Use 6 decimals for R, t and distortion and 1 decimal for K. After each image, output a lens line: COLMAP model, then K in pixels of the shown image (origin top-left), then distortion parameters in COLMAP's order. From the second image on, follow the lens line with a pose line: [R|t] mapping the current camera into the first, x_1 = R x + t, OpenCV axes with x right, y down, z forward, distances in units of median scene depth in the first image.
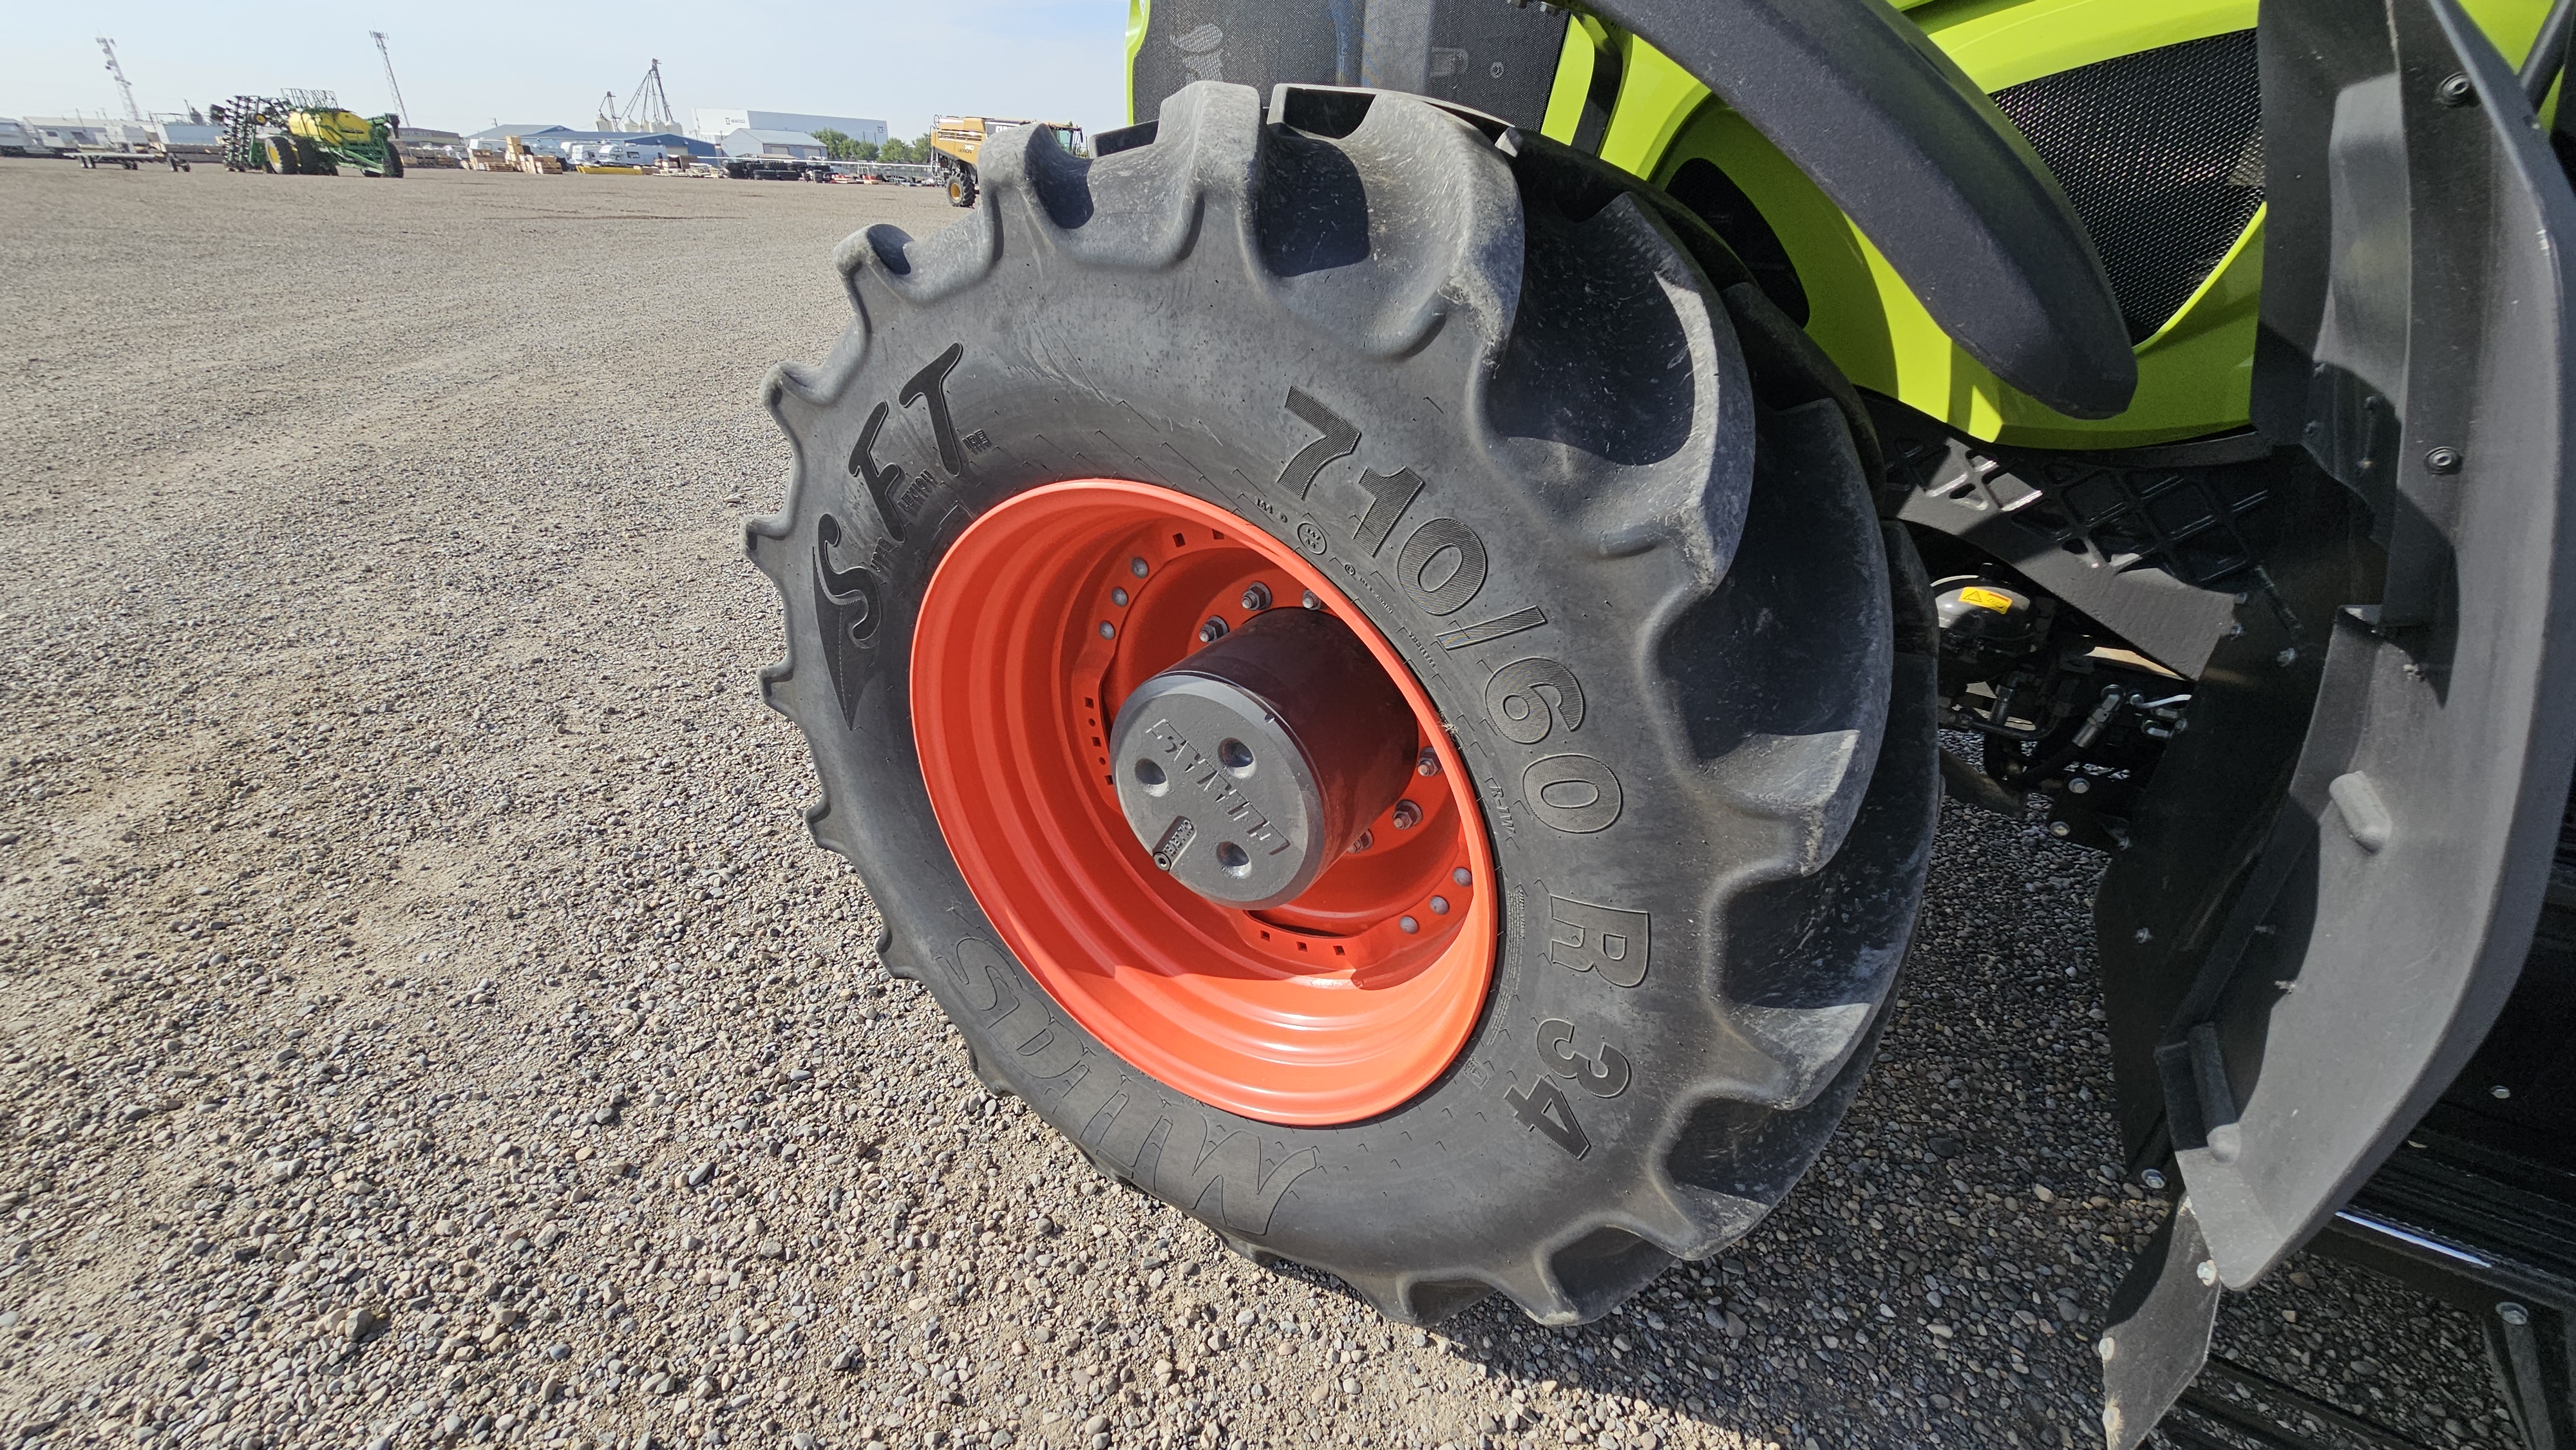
lens RADIAL K [[1052.9, 0, 1288.0], [0, 1052.9, 725.0], [0, 0, 1]] dist [-0.001829, 0.000193]
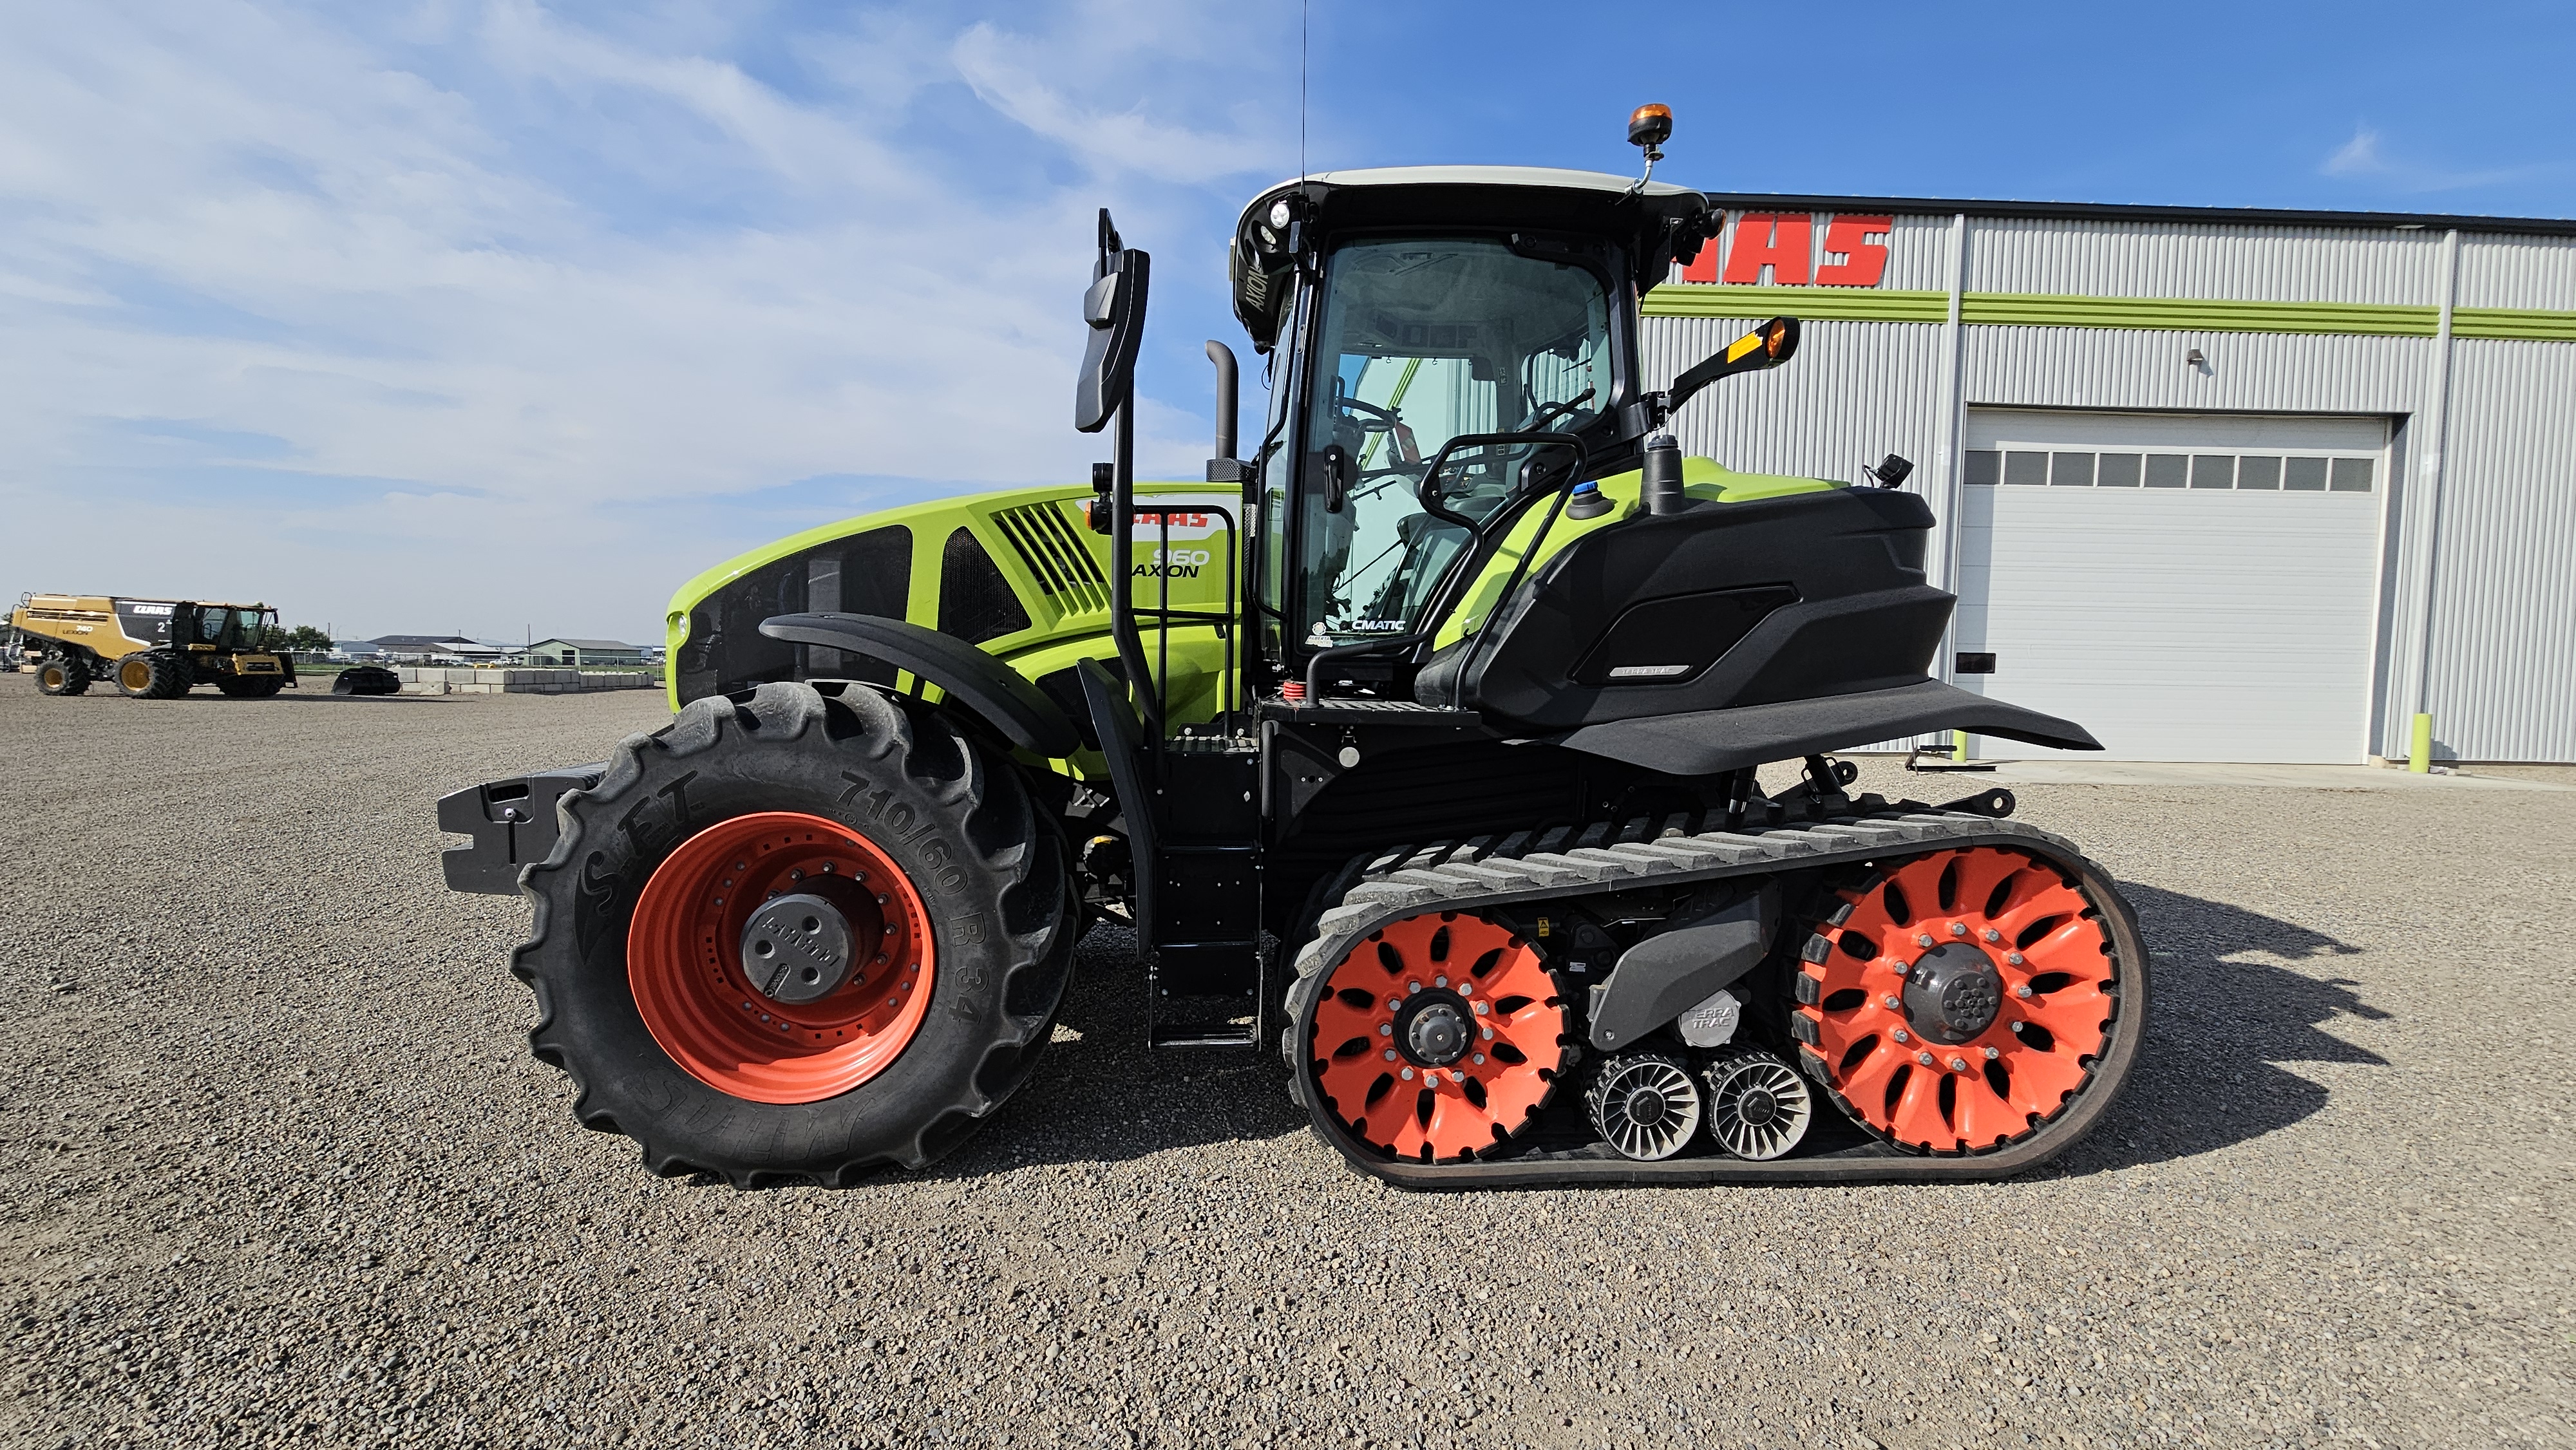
lens RADIAL K [[1052.9, 0, 1288.0], [0, 1052.9, 725.0], [0, 0, 1]] dist [-0.001829, 0.000193]
pose [[0.817480, -0.051126, 0.573683, -0.615722], [0.273930, 0.910697, -0.309181, 0.784555], [-0.506645, 0.409898, 0.758482, -1.871665]]
